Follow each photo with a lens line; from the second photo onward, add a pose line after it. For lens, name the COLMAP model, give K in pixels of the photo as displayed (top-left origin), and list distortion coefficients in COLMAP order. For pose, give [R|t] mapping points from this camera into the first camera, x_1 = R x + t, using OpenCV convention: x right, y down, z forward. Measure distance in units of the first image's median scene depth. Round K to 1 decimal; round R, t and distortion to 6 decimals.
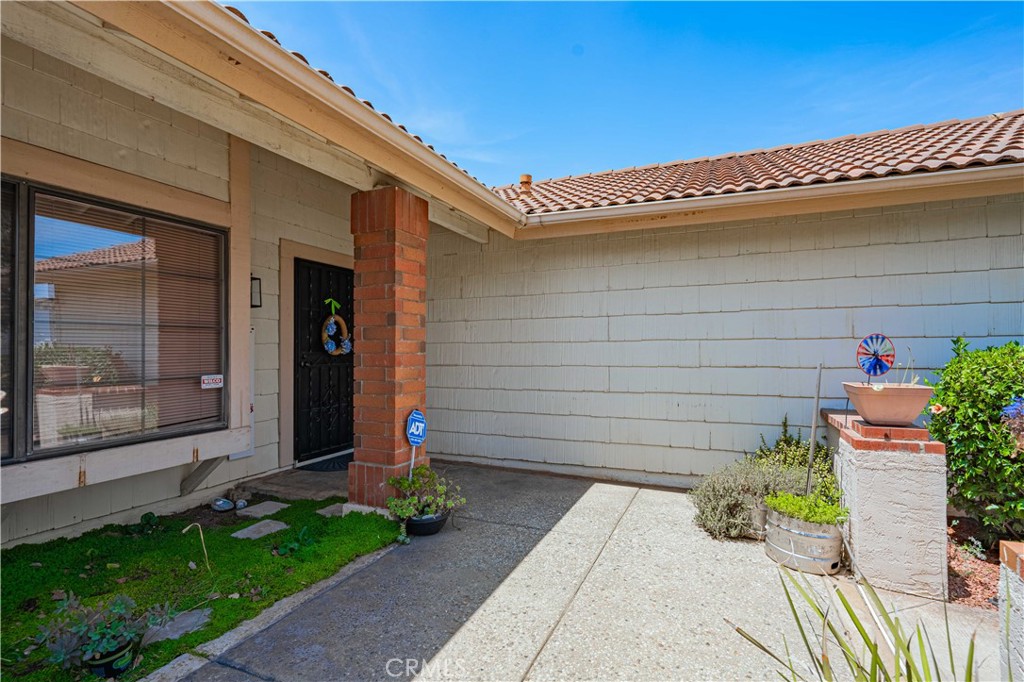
lens RADIAL K [[491.2, 0, 514.1], [0, 491.2, 344.8], [0, 0, 1]] dist [0.001385, 0.000795]
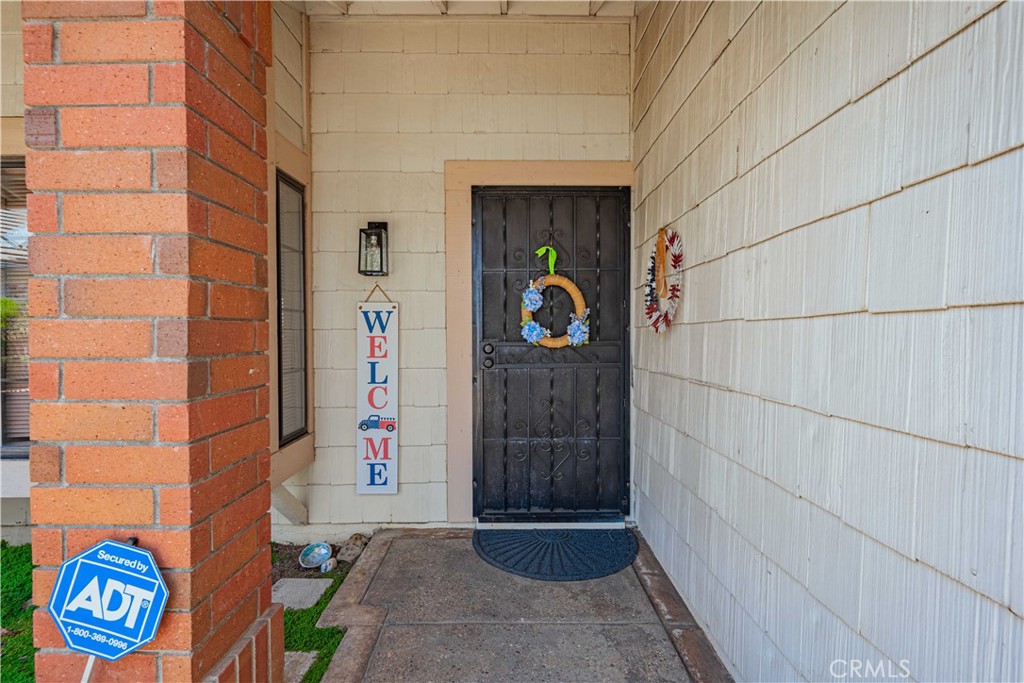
lens RADIAL K [[491.2, 0, 511.6], [0, 491.2, 343.5], [0, 0, 1]] dist [0.001385, 0.000795]
pose [[0.400924, 0.020194, -0.915889, 0.153549], [0.010759, 0.999584, 0.026748, 0.001143], [0.916048, -0.020578, 0.400541, 0.914867]]
